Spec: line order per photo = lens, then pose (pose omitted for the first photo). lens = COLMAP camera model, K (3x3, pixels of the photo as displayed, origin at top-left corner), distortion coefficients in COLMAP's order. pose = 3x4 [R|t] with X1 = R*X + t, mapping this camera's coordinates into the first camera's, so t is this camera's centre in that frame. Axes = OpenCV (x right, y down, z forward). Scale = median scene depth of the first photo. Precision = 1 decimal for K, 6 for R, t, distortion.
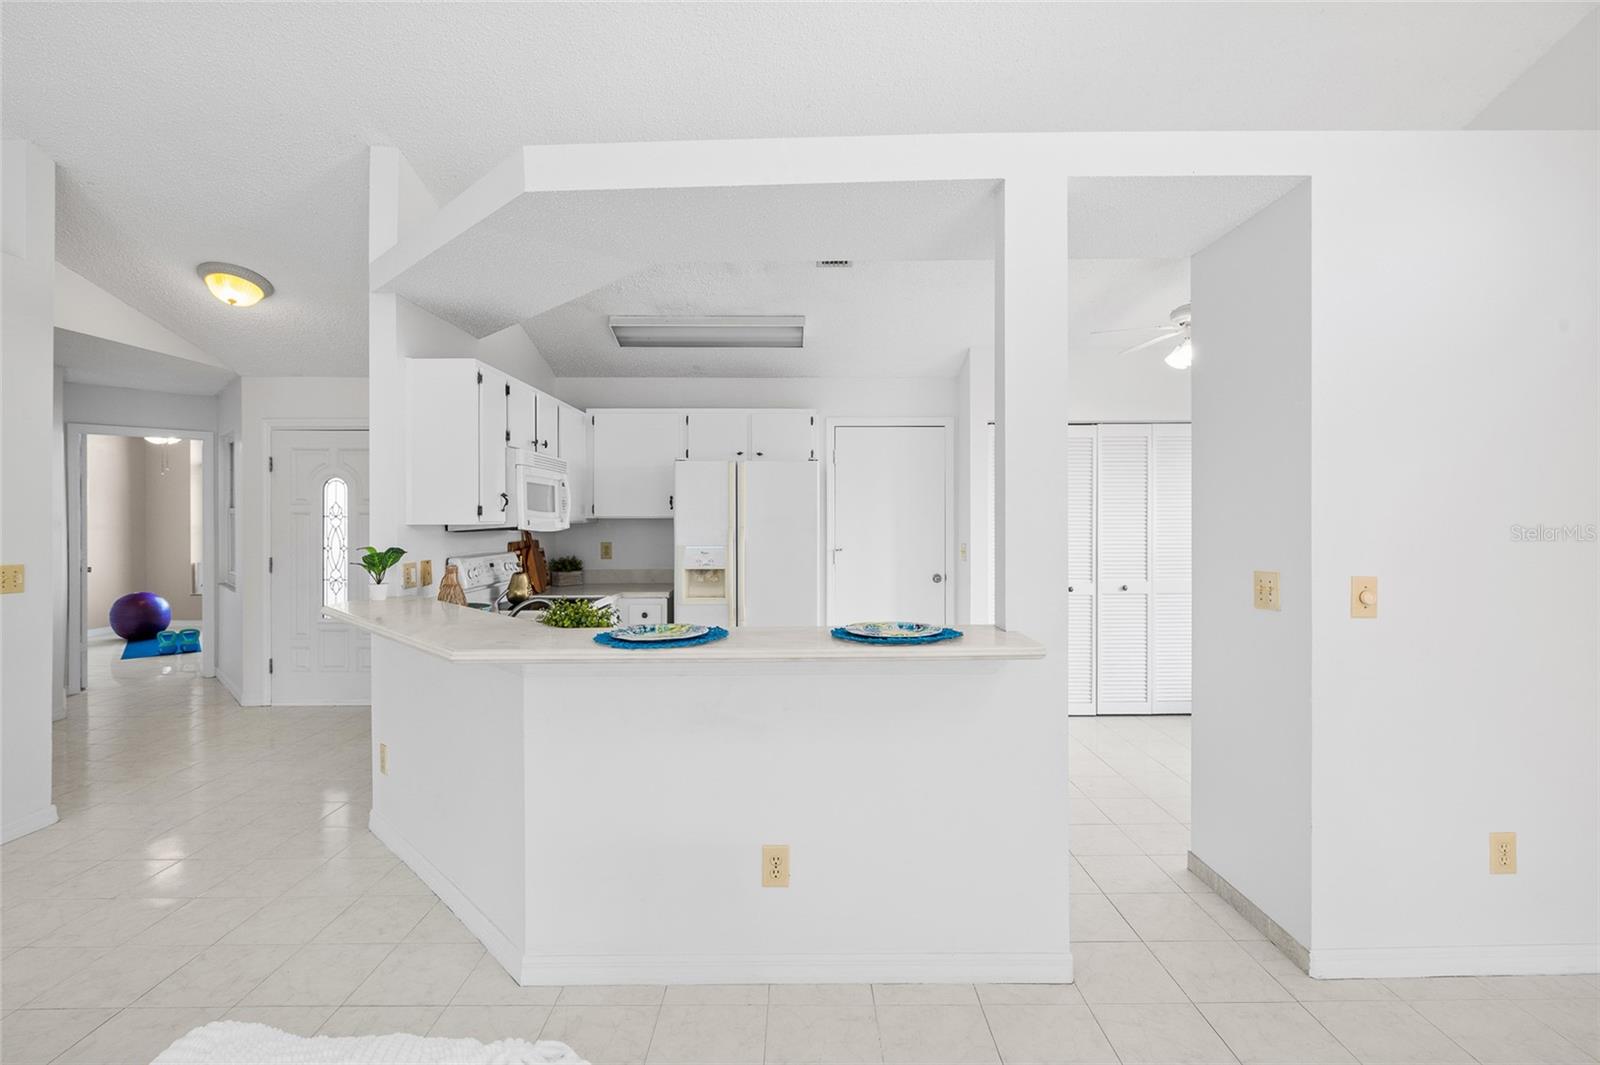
lens RADIAL K [[731.0, 0, 801.6], [0, 731.0, 515.9], [0, 0, 1]] dist [-0.003407, 0.000598]
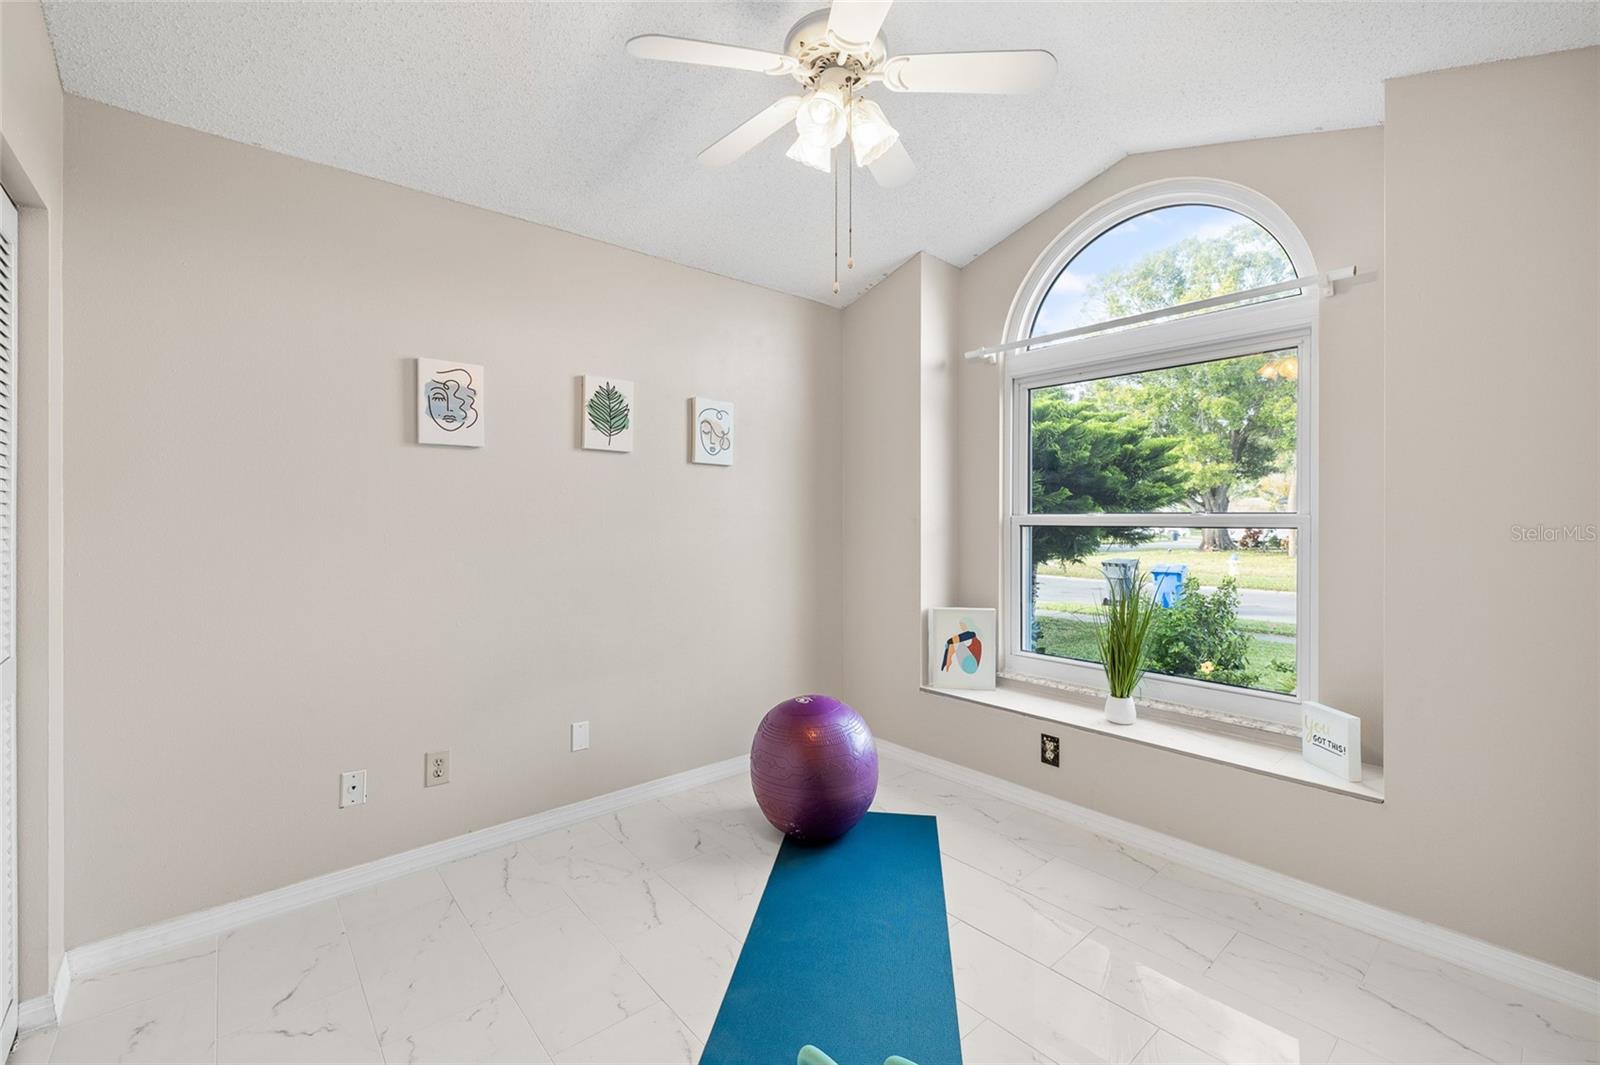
lens RADIAL K [[671.1, 0, 801.0], [0, 671.1, 520.9], [0, 0, 1]] dist [0.001343, 0.000178]
pose [[0.648496, 0.004367, -0.761205, -1.017173], [-0.002608, 0.999990, 0.003515, 0.025325], [0.761213, -0.000294, 0.648502, 1.205780]]
